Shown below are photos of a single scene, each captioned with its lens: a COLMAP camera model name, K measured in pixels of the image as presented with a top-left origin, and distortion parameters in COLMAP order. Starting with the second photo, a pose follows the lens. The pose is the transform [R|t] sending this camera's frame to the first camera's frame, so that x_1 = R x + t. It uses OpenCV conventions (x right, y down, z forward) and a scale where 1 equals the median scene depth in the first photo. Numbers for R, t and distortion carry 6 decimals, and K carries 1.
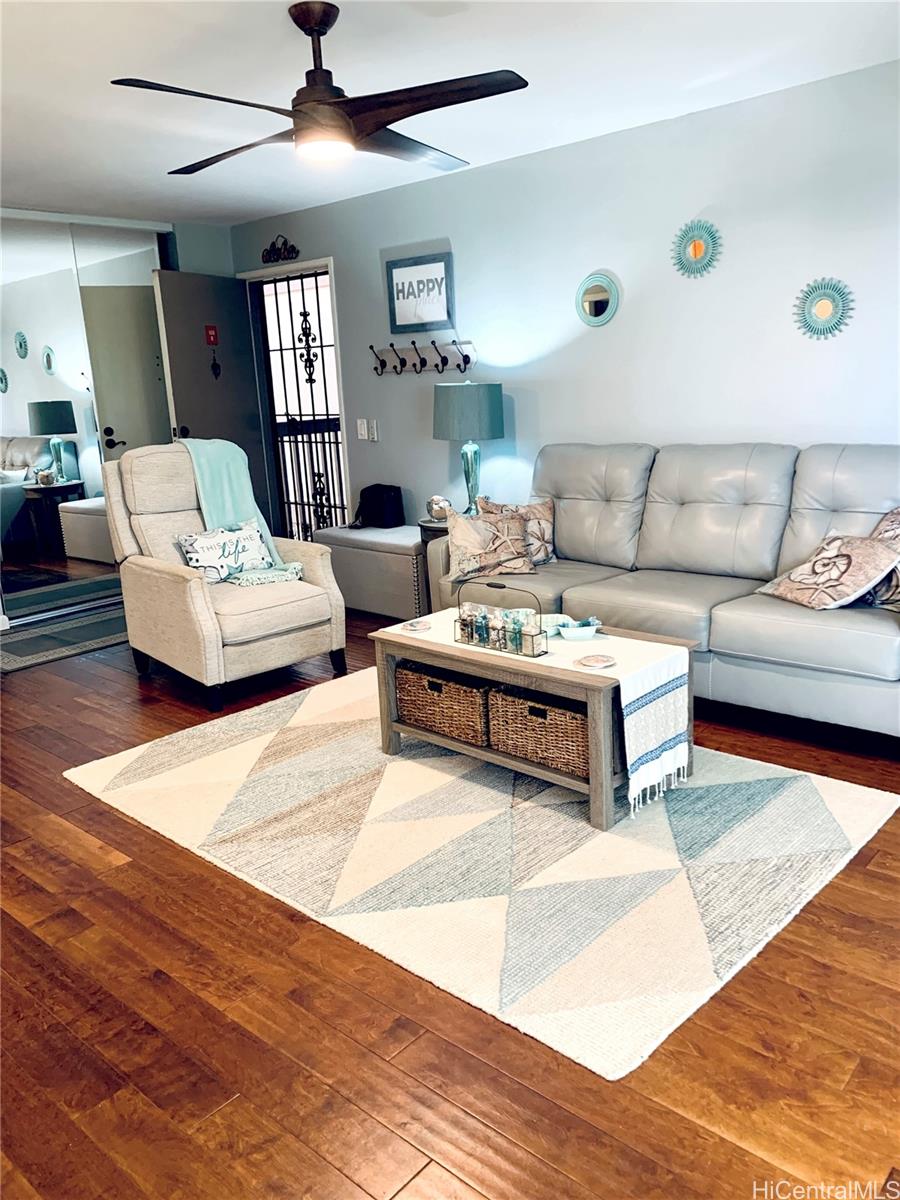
lens RADIAL K [[917.3, 0, 449.2], [0, 917.3, 592.7], [0, 0, 1]] dist [0.040039, -0.047417]
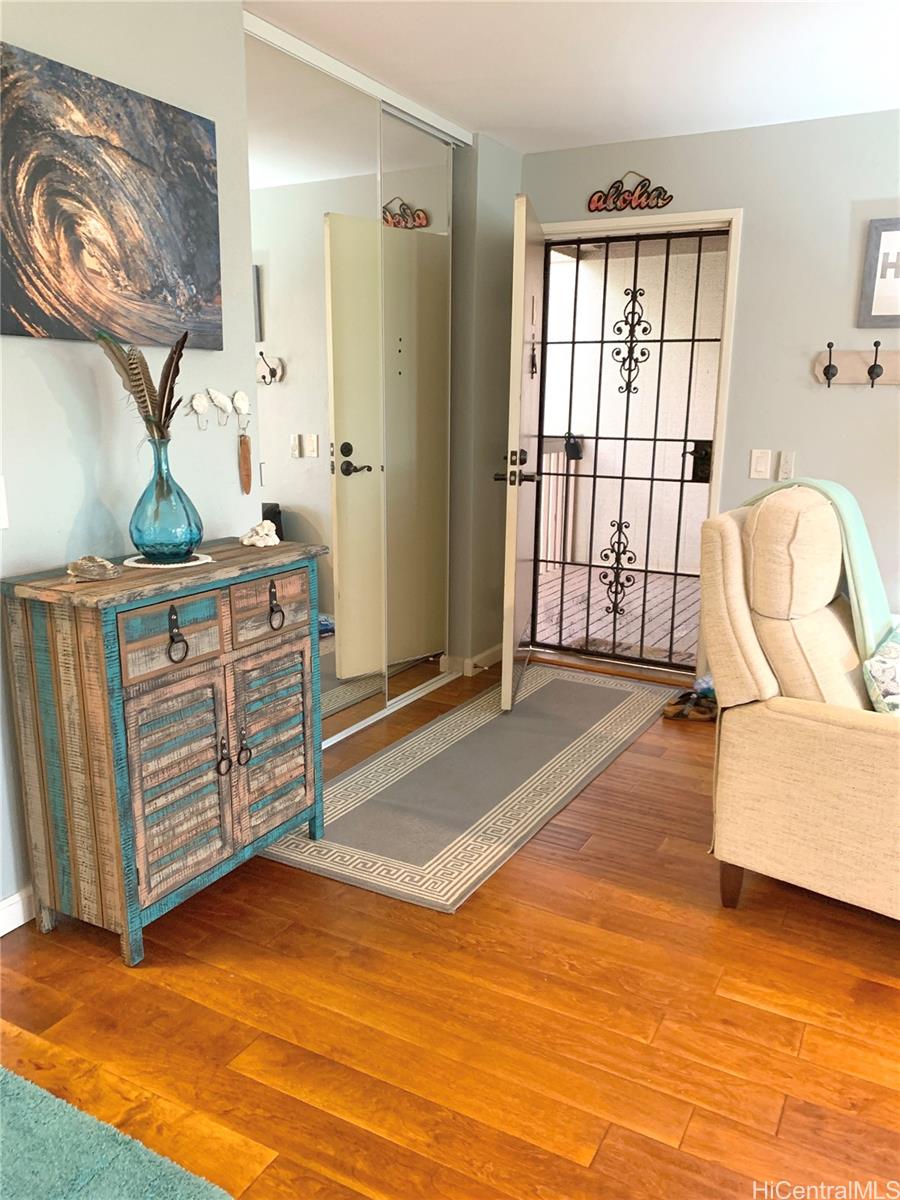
lens RADIAL K [[917.3, 0, 457.3], [0, 917.3, 604.0], [0, 0, 1]] dist [0.040039, -0.047417]
pose [[0.970553, 0.011221, 0.240628, -0.673740], [-0.007584, 0.999843, -0.016037, -0.087301], [-0.240770, 0.013740, 0.970485, 0.551534]]
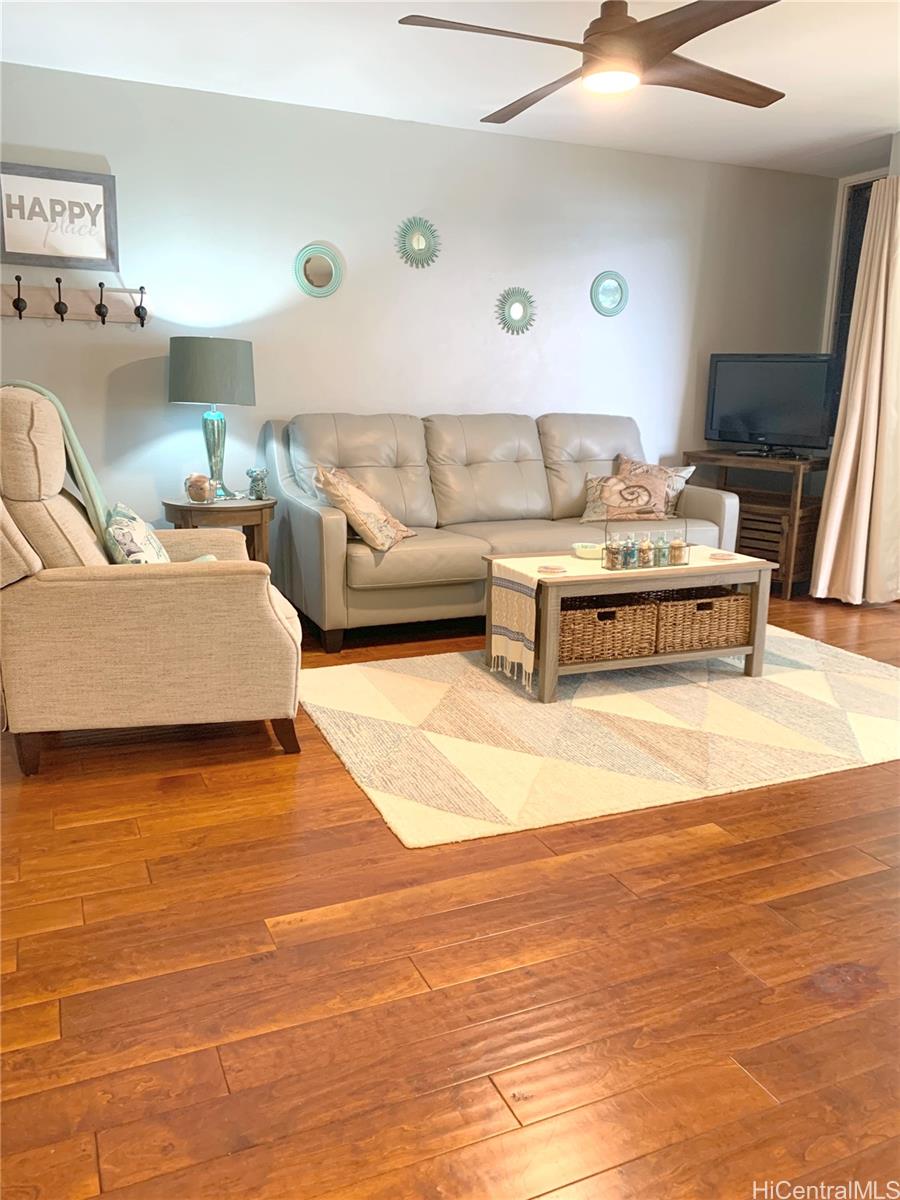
lens RADIAL K [[917.3, 0, 444.8], [0, 917.3, 592.3], [0, 0, 1]] dist [0.040039, -0.047417]
pose [[0.413401, -0.139614, 0.899782, -0.802239], [0.170518, 0.982563, 0.074115, -0.027552], [-0.894440, 0.122790, 0.429999, 0.536249]]
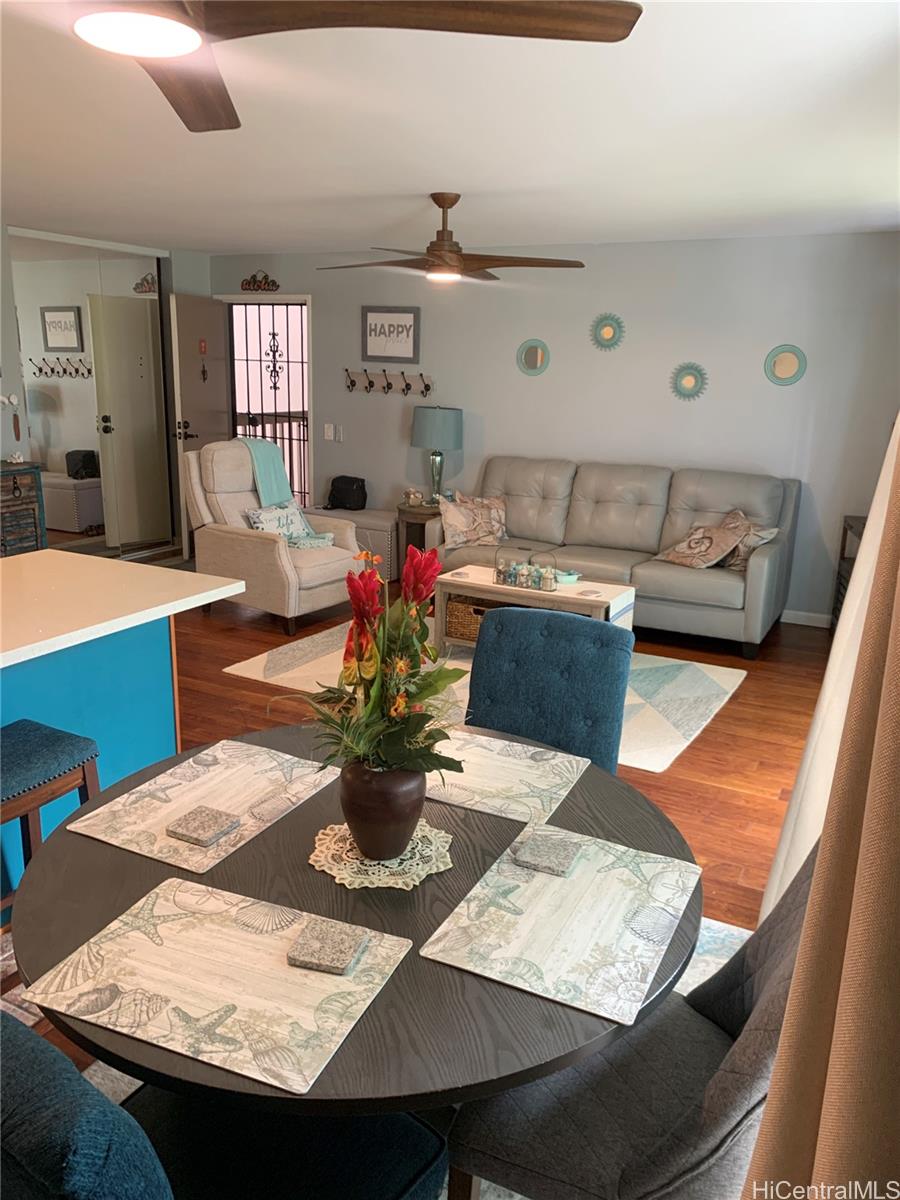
lens RADIAL K [[917.3, 0, 446.1], [0, 917.3, 605.0], [0, 0, 1]] dist [0.040039, -0.047417]
pose [[0.967980, 0.012312, 0.250723, -0.358282], [-0.018870, 0.999539, 0.023770, 0.041049], [-0.250315, -0.027740, 0.967767, -0.398843]]
